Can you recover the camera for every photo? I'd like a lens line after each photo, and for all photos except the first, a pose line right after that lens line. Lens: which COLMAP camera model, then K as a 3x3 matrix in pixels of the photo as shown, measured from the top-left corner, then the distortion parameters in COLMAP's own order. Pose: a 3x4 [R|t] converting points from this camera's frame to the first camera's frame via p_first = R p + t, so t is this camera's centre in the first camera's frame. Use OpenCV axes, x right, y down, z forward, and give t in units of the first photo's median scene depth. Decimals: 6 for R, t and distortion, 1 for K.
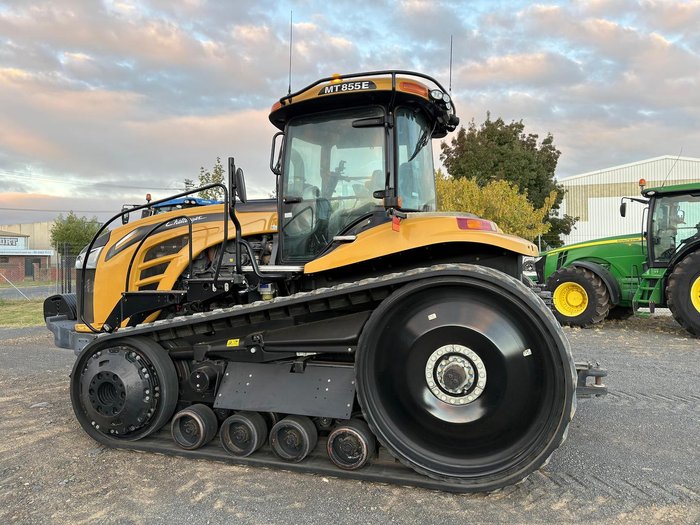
lens RADIAL K [[527.4, 0, 355.8], [0, 527.4, 266.9], [0, 0, 1]] dist [0.062365, -0.059186]
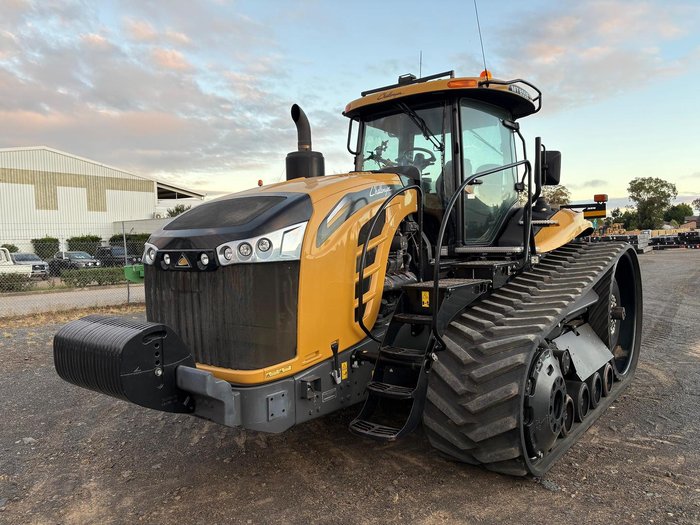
lens RADIAL K [[527.4, 0, 347.8], [0, 527.4, 262.3], [0, 0, 1]] dist [0.062365, -0.059186]
pose [[0.350381, -0.037132, 0.935871, -1.300166], [0.031527, 0.999115, 0.027838, -0.011671], [-0.936077, 0.019751, 0.351241, 0.987937]]
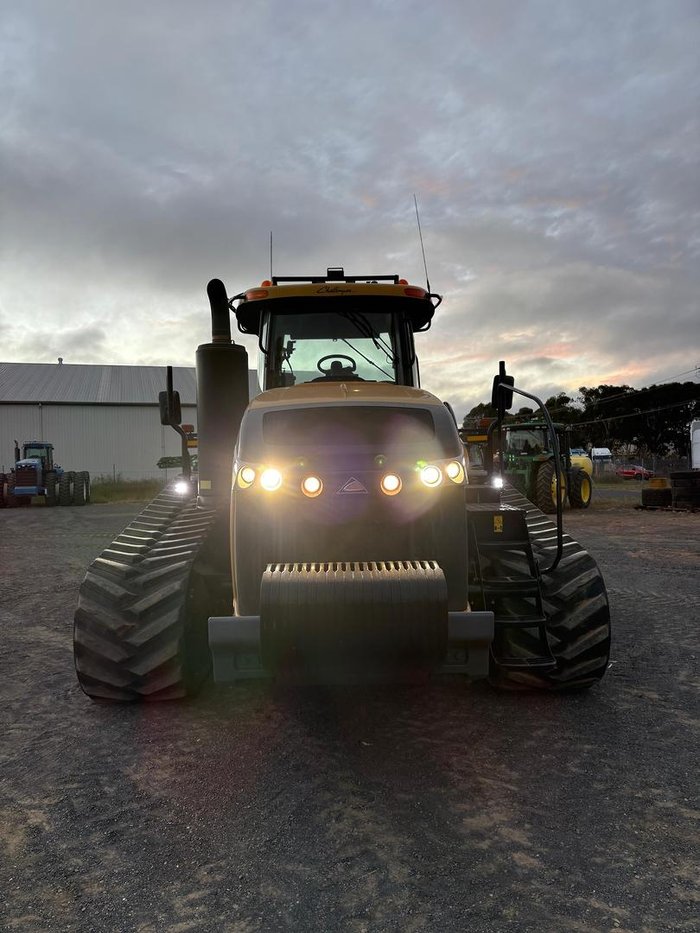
lens RADIAL K [[703.0, 0, 345.3], [0, 703.0, 468.5], [0, 0, 1]] dist [0.062365, -0.059186]
pose [[-0.328272, -0.000479, 0.944583, -1.401543], [0.033049, 0.999382, 0.011993, -0.029368], [-0.944005, 0.035155, -0.328053, 1.721975]]
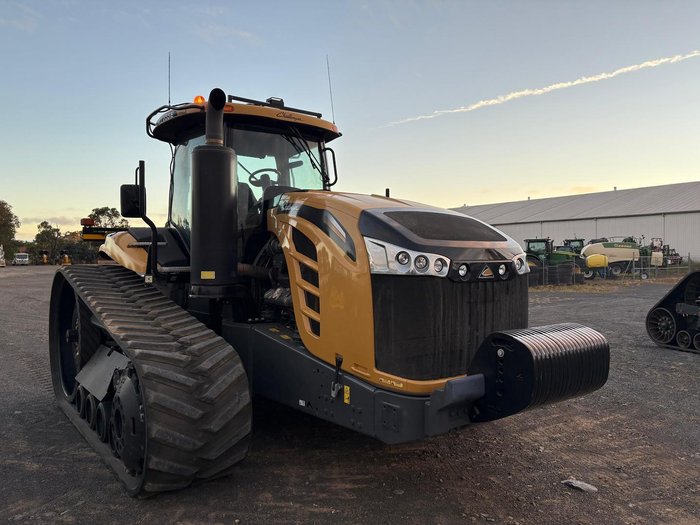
lens RADIAL K [[527.4, 0, 356.4], [0, 527.4, 258.1], [0, 0, 1]] dist [0.062365, -0.059186]
pose [[-0.819918, 0.010690, 0.572381, -0.969842], [0.014523, 0.999892, 0.002129, -0.024483], [-0.572297, 0.010058, -0.819985, 2.198653]]
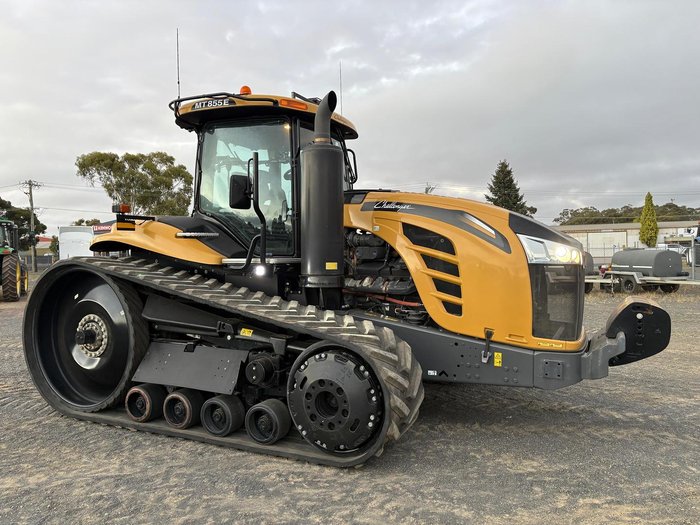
lens RADIAL K [[527.4, 0, 352.3], [0, 527.4, 259.7], [0, 0, 1]] dist [0.062365, -0.059186]
pose [[-0.989665, 0.003185, 0.143364, -0.376966], [0.007309, 0.999574, 0.028251, -0.036816], [-0.143213, 0.029007, -0.989267, 2.581380]]
